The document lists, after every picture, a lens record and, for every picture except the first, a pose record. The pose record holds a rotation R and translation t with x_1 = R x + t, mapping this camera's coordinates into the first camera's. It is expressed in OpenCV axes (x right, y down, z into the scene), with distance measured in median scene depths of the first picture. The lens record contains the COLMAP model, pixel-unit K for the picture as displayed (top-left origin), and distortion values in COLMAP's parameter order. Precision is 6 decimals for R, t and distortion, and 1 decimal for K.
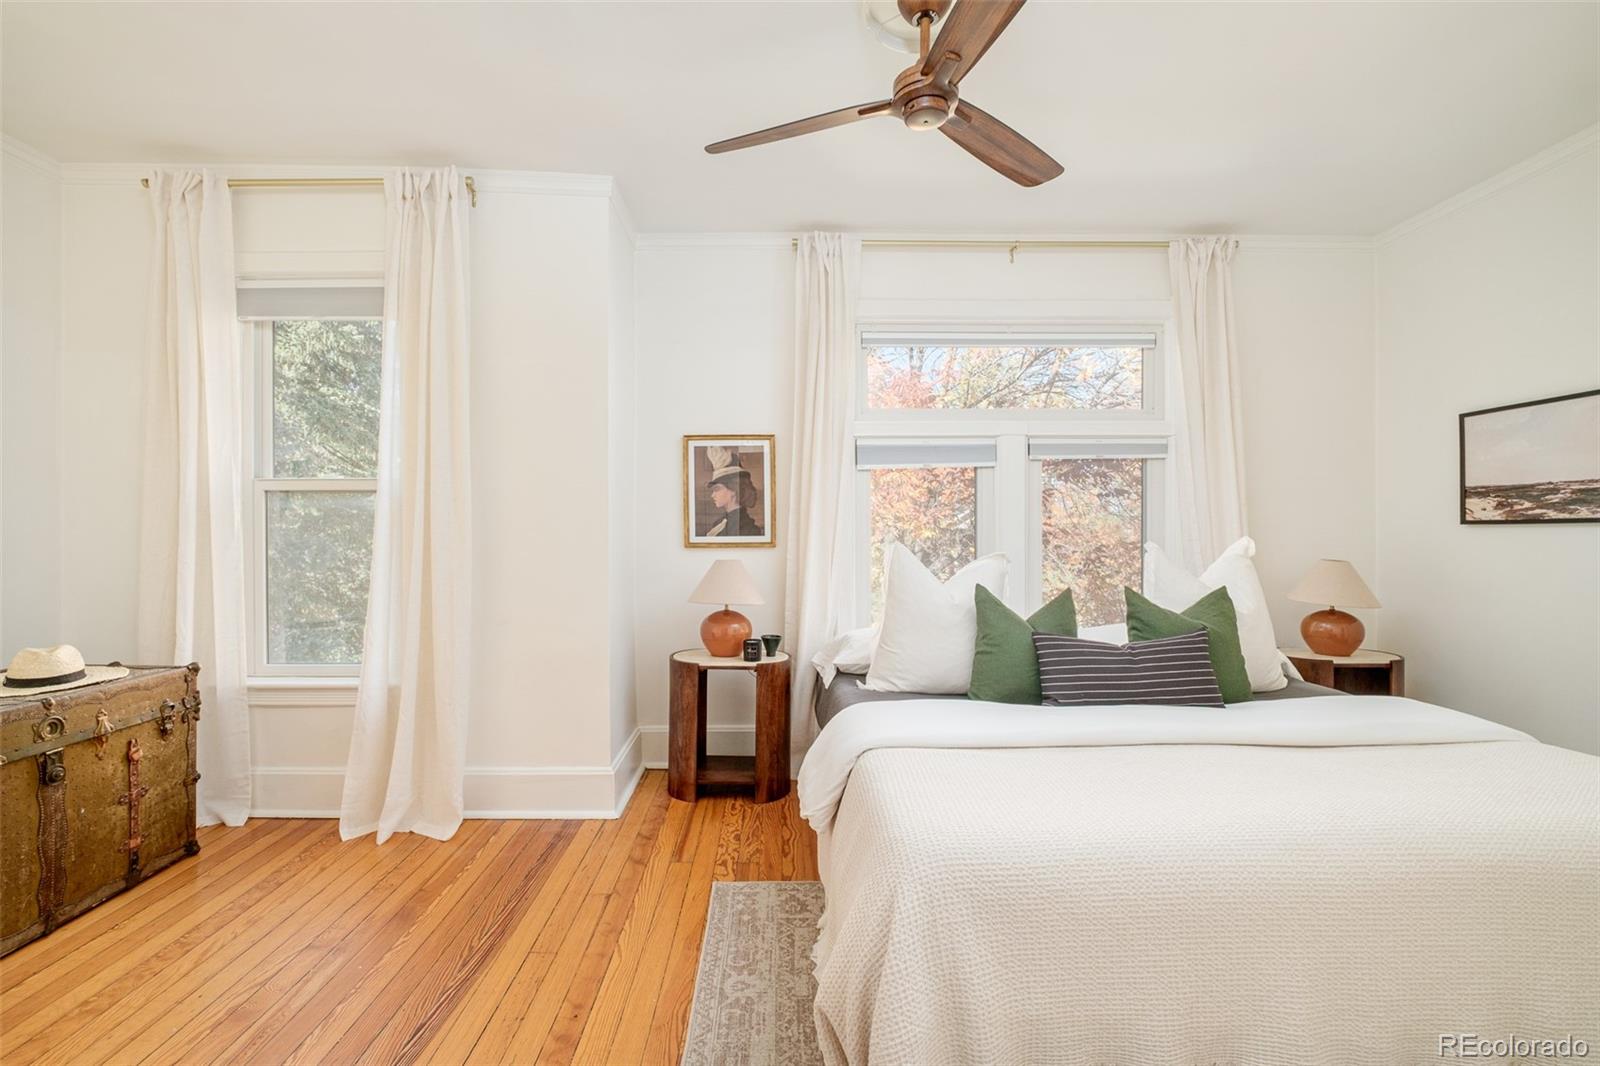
lens RADIAL K [[688.8, 0, 795.3], [0, 688.8, 536.0], [0, 0, 1]] dist [-0.008508, 0.000277]
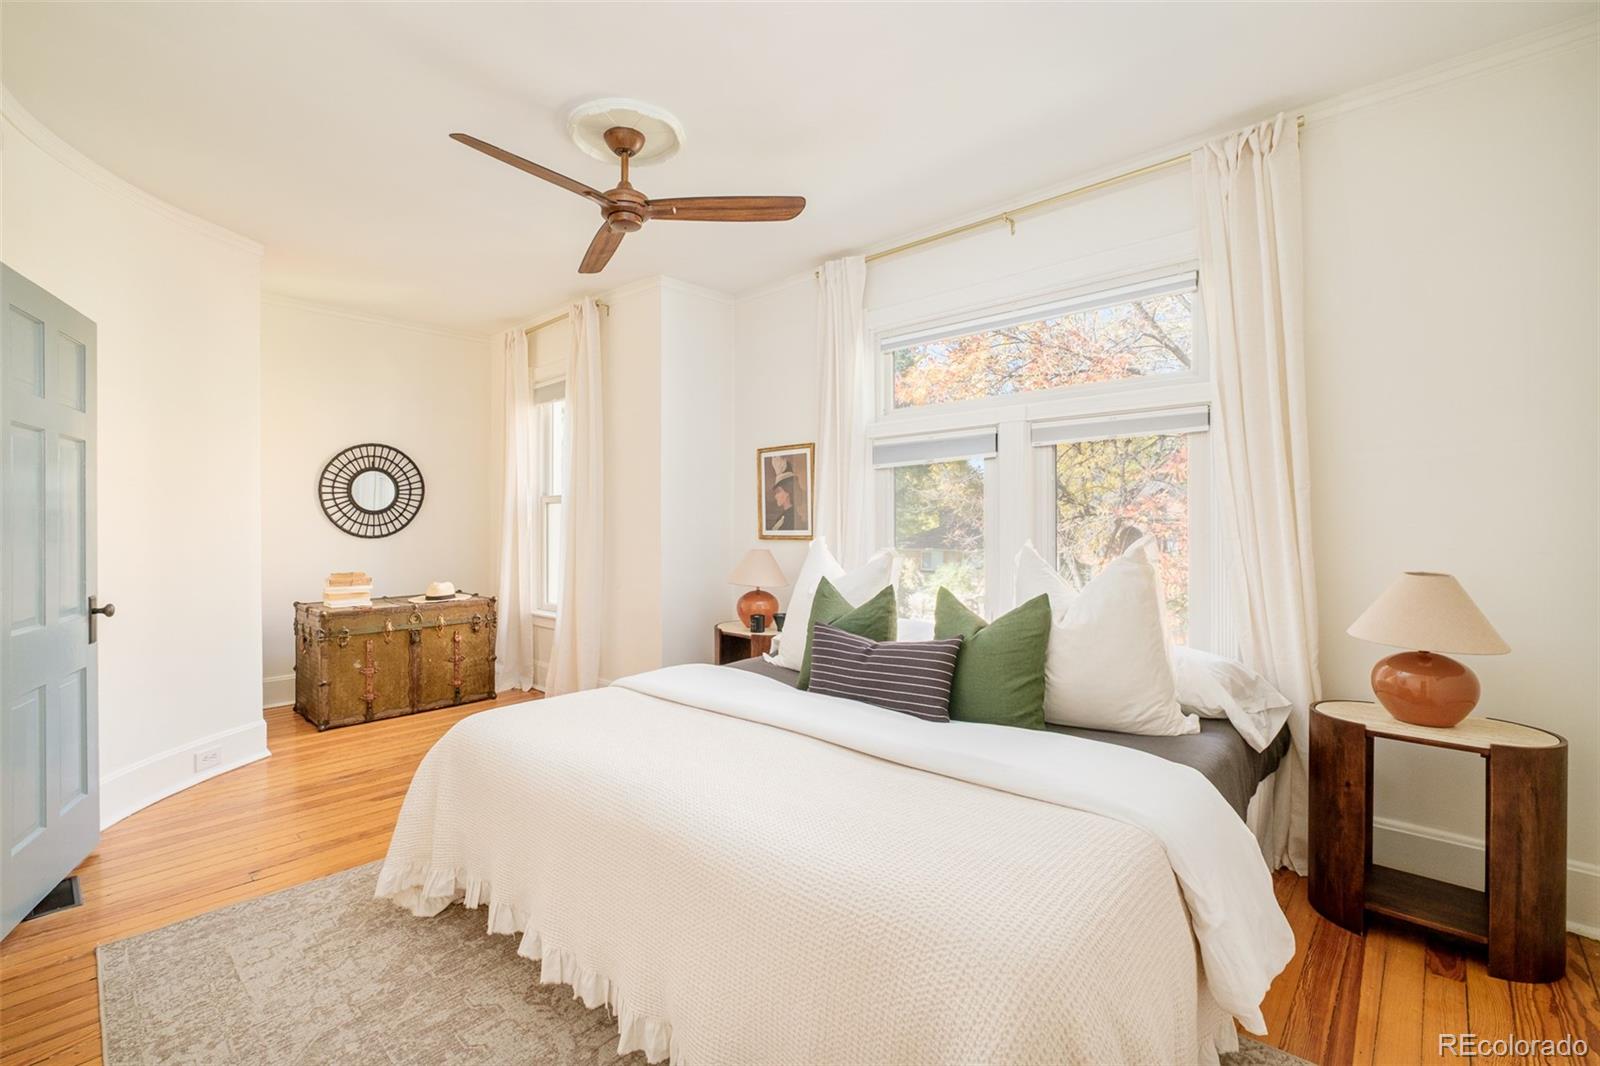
lens RADIAL K [[688.8, 0, 795.3], [0, 688.8, 536.0], [0, 0, 1]] dist [-0.008508, 0.000277]
pose [[0.737182, 0.012470, -0.675579, 0.788268], [-0.001810, 0.999863, 0.016481, -0.010281], [0.675692, -0.010927, 0.737104, 0.135240]]
